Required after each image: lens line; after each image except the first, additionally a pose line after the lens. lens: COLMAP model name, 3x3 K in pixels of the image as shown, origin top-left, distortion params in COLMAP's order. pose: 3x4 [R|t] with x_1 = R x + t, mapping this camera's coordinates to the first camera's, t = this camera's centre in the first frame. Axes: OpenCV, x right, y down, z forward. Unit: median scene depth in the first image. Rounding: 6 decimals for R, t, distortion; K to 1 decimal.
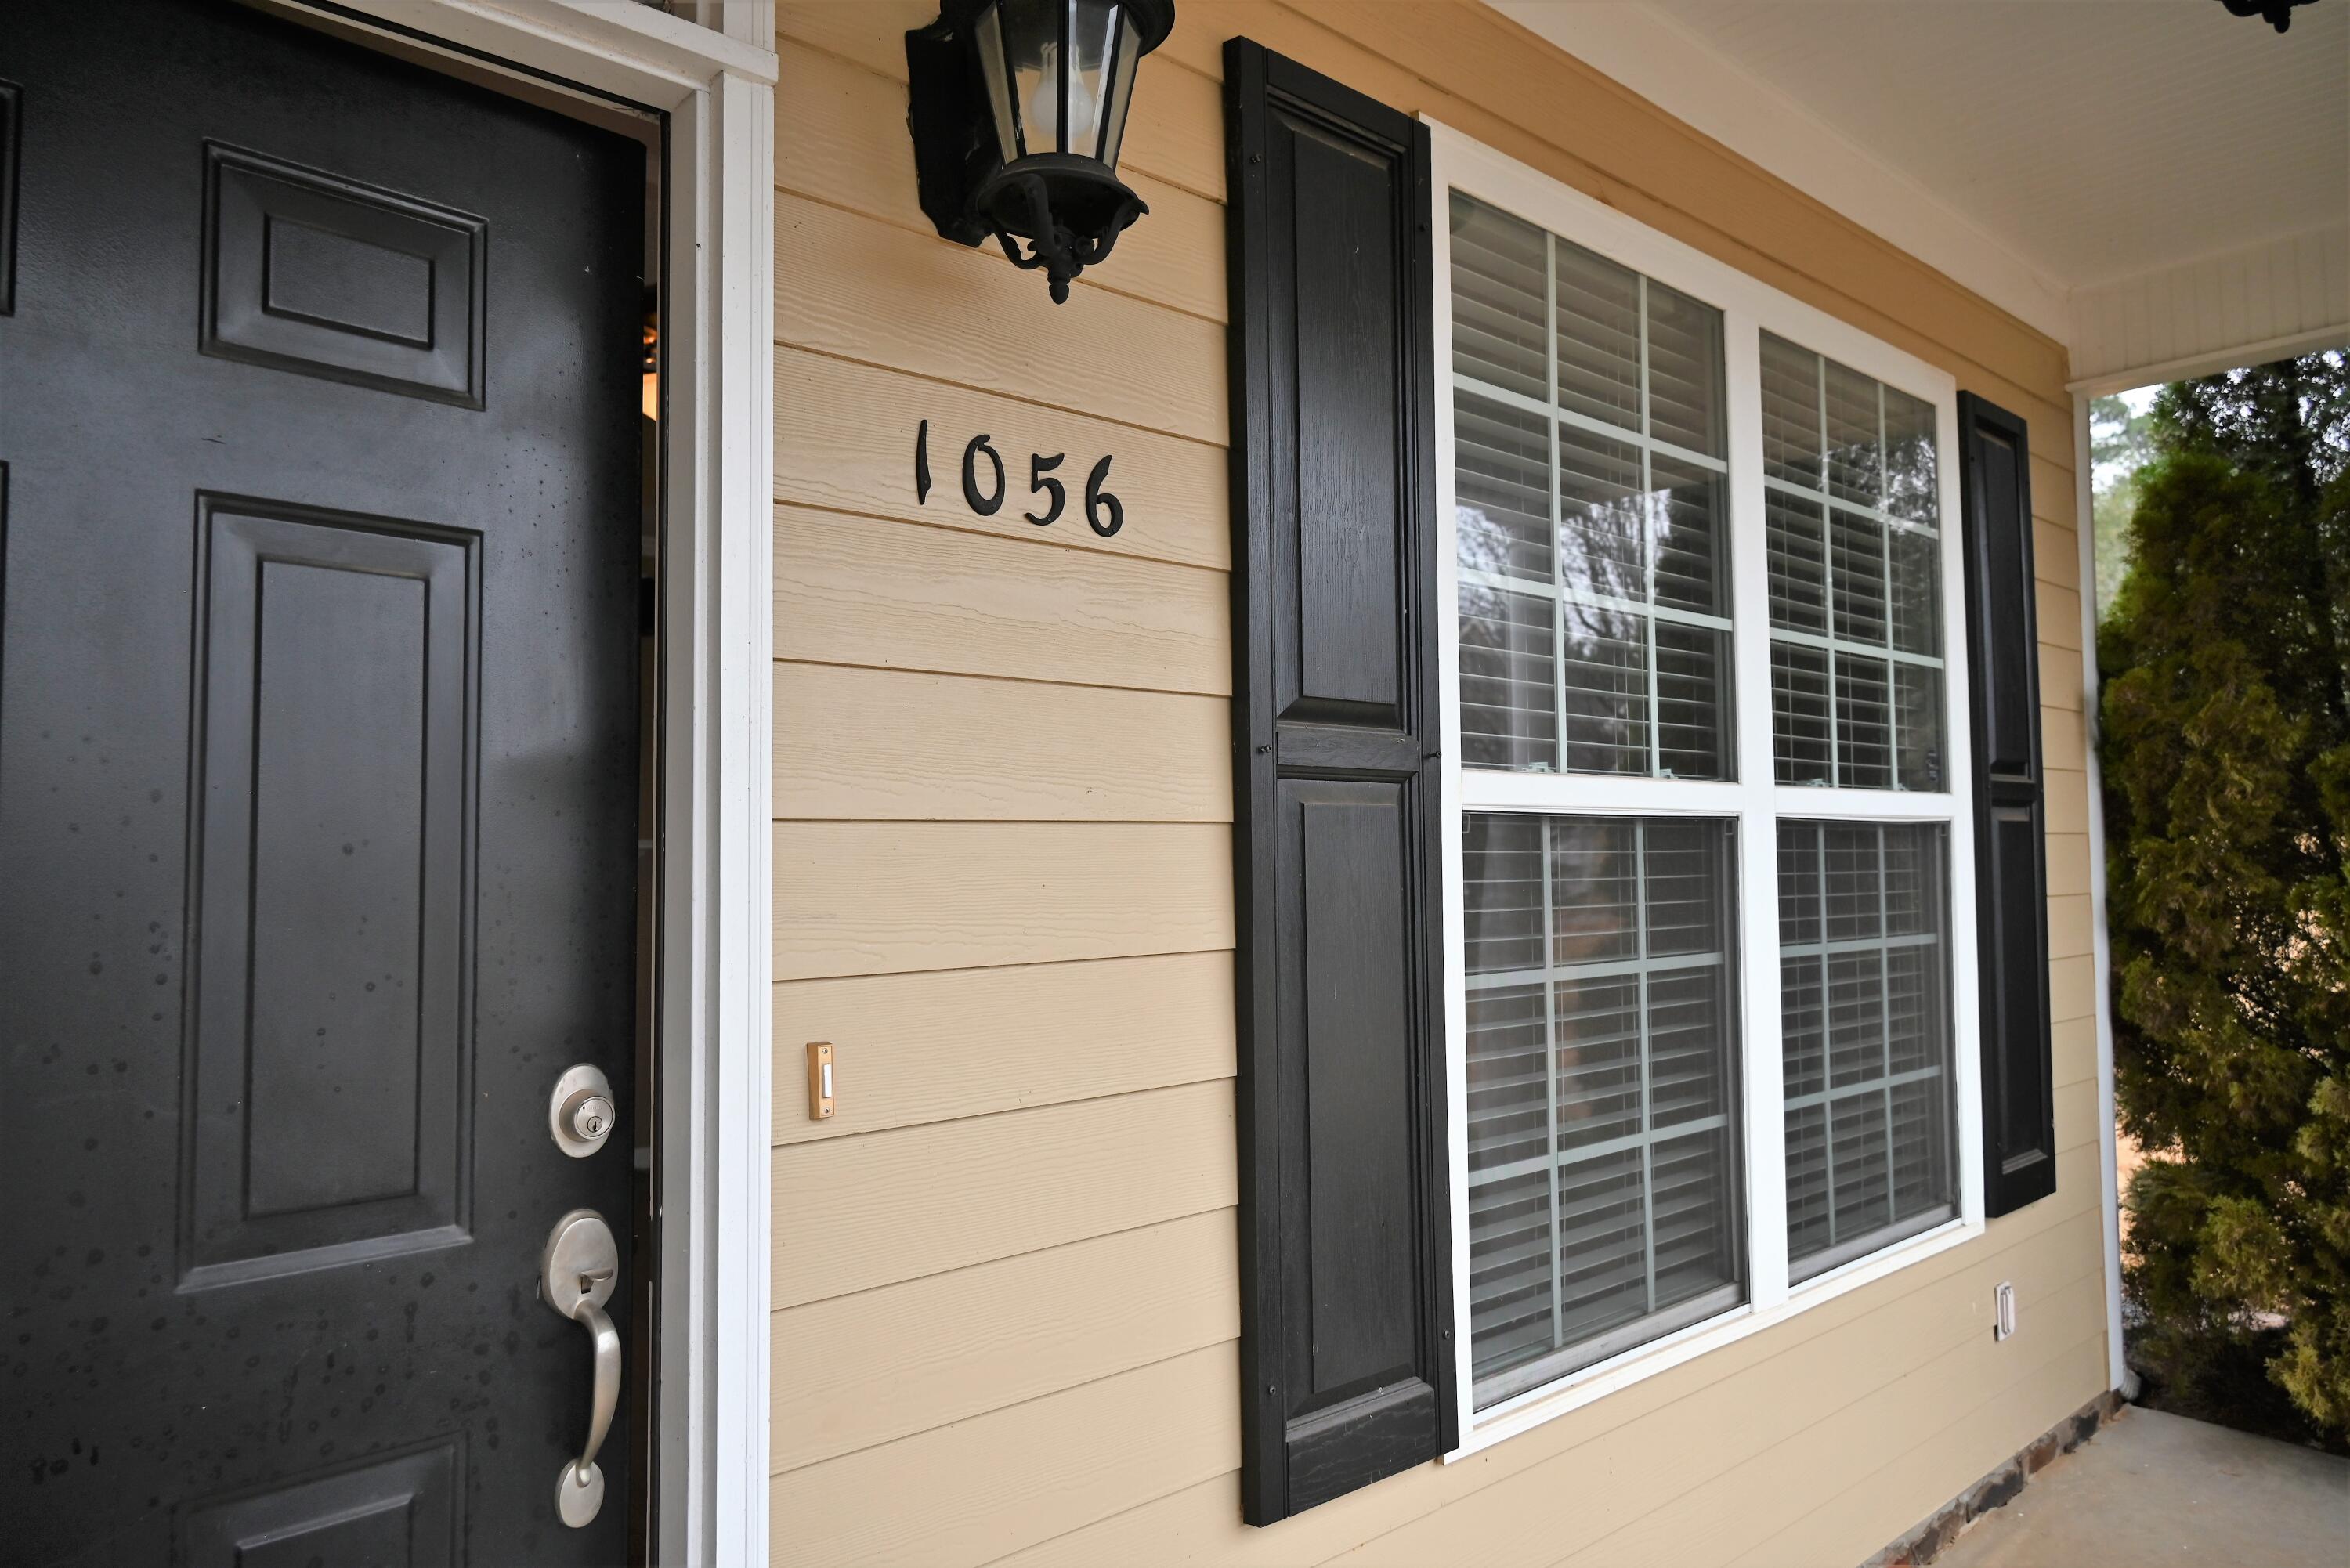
lens RADIAL K [[1564.0, 0, 1175.0], [0, 1564.0, 784.0], [0, 0, 1]] dist [-0.000220, 0.000370]
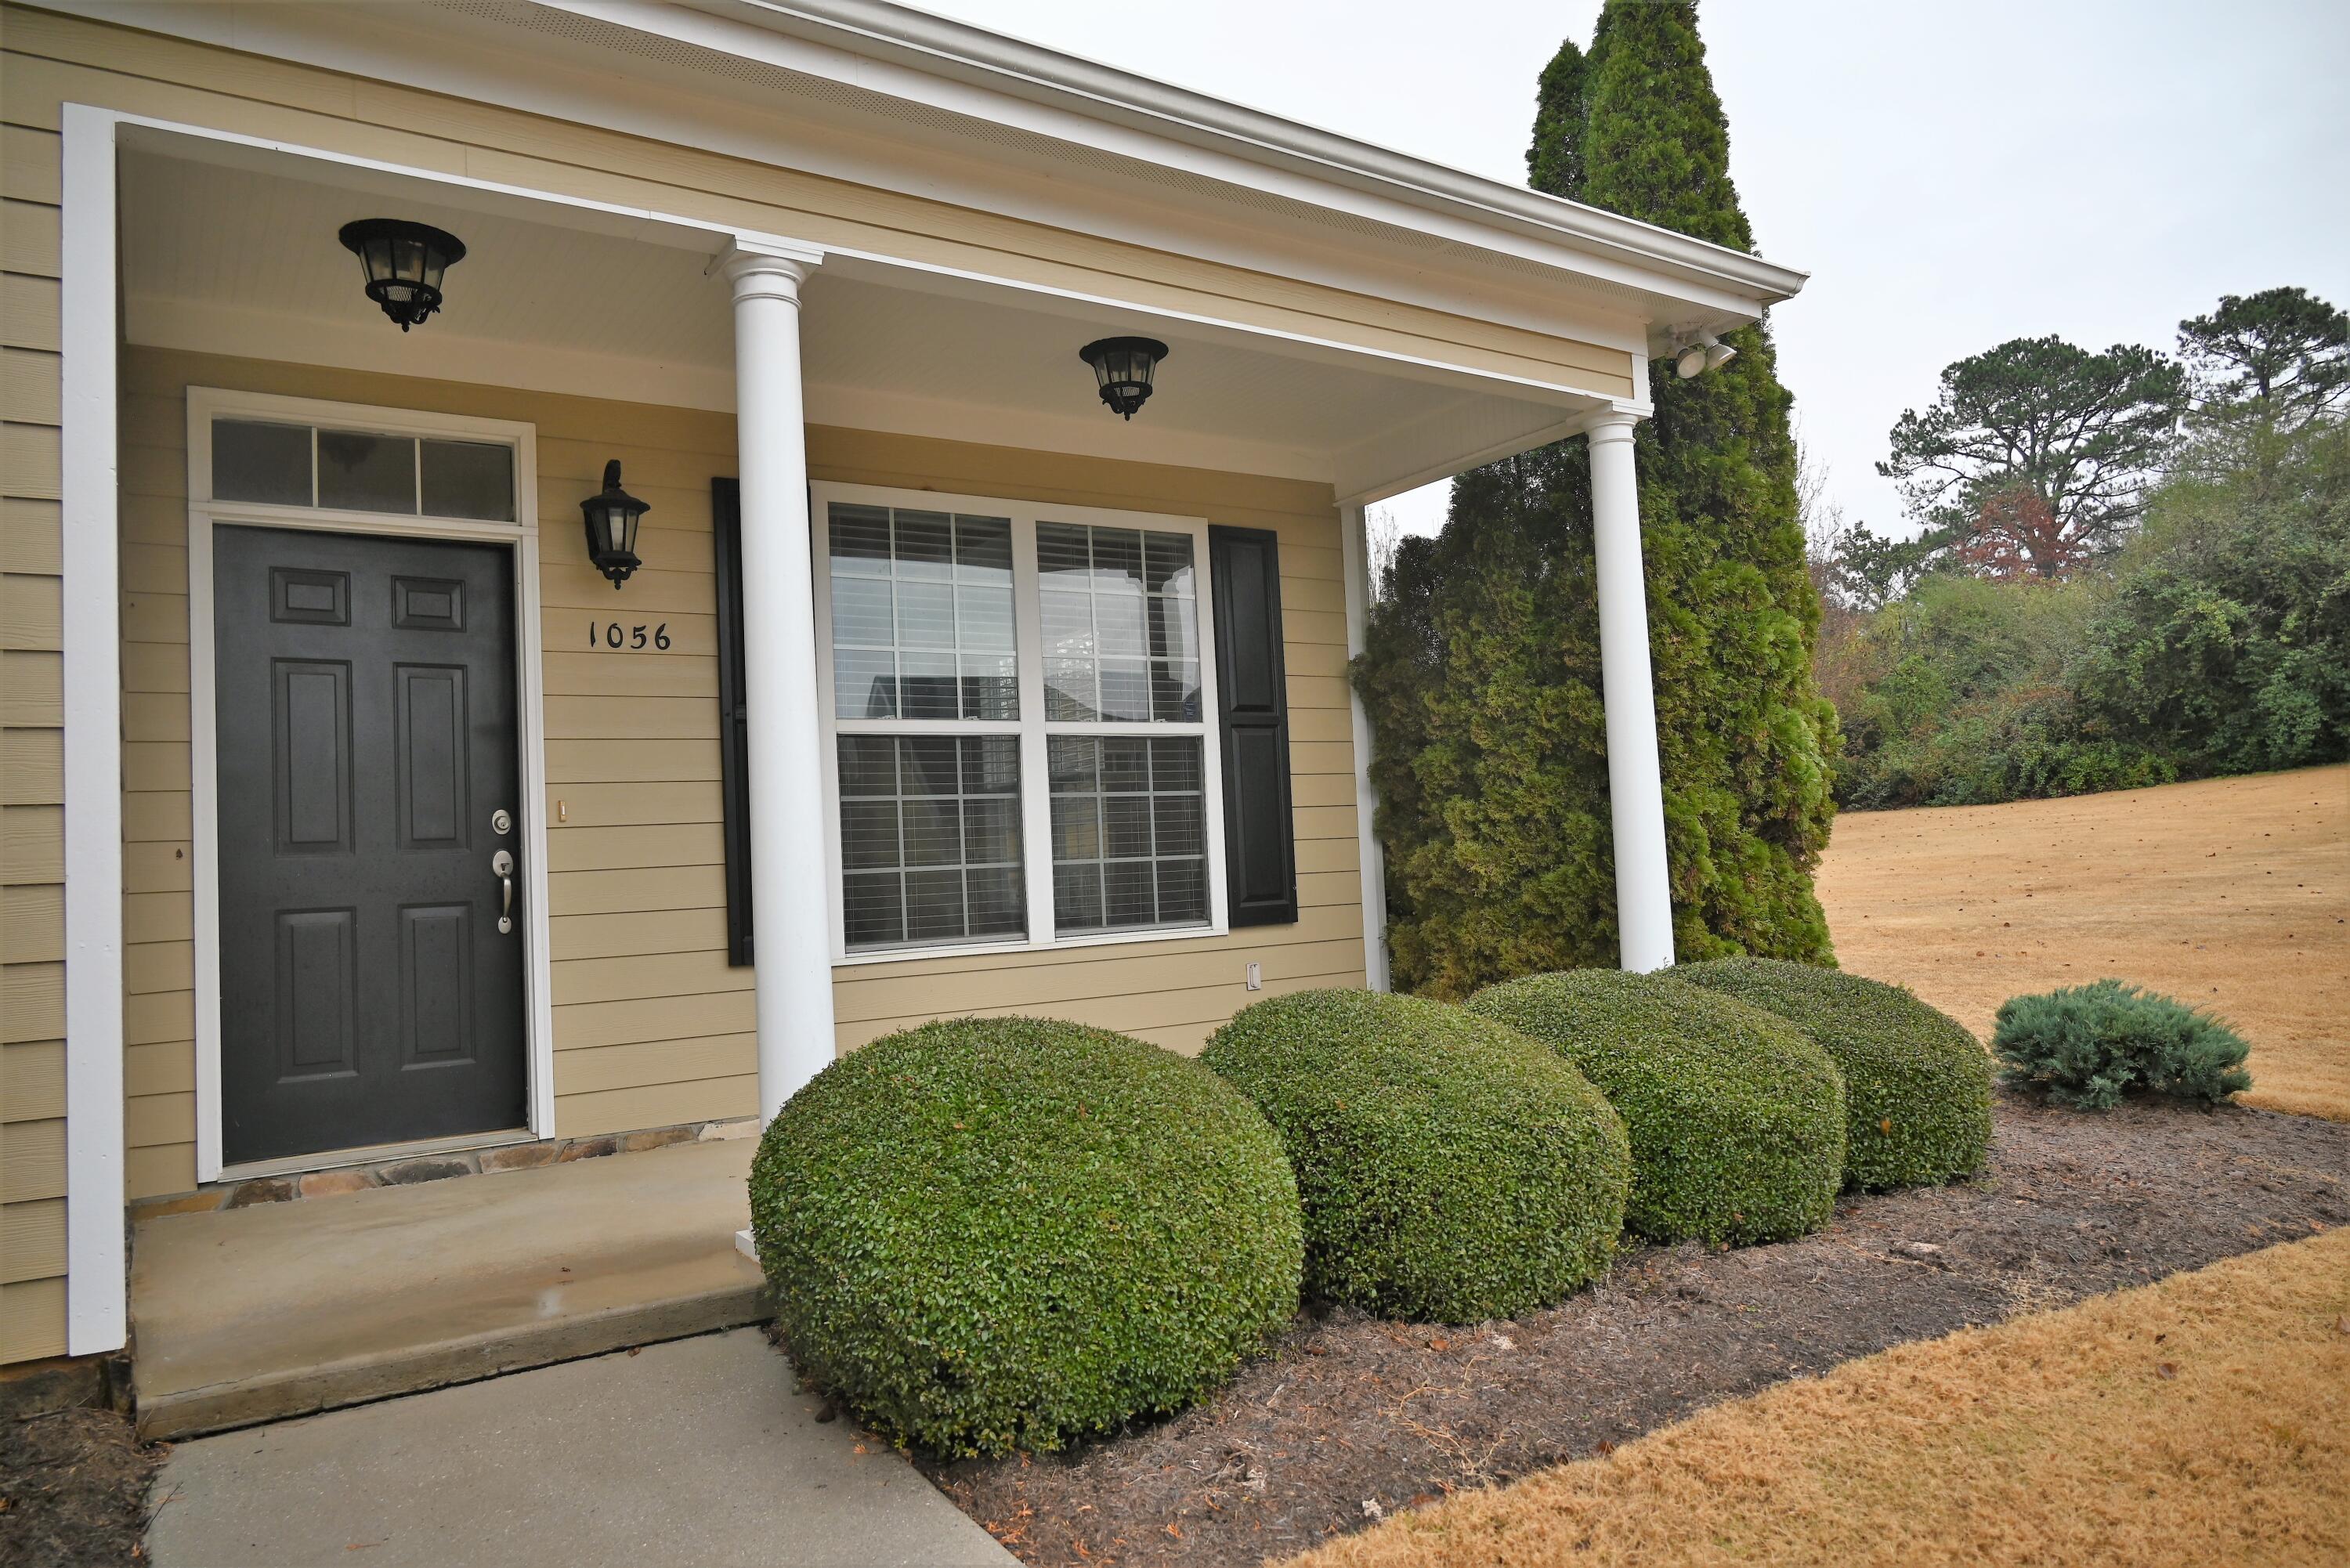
lens RADIAL K [[1540.6, 0, 1175.0], [0, 1540.6, 784.0], [0, 0, 1]] dist [-0.007167, 0.000470]
pose [[0.988633, -0.045750, -0.143220, 1.432951], [0.046384, 0.998923, 0.001092, 0.161040], [0.143016, -0.007722, 0.989690, -1.968400]]
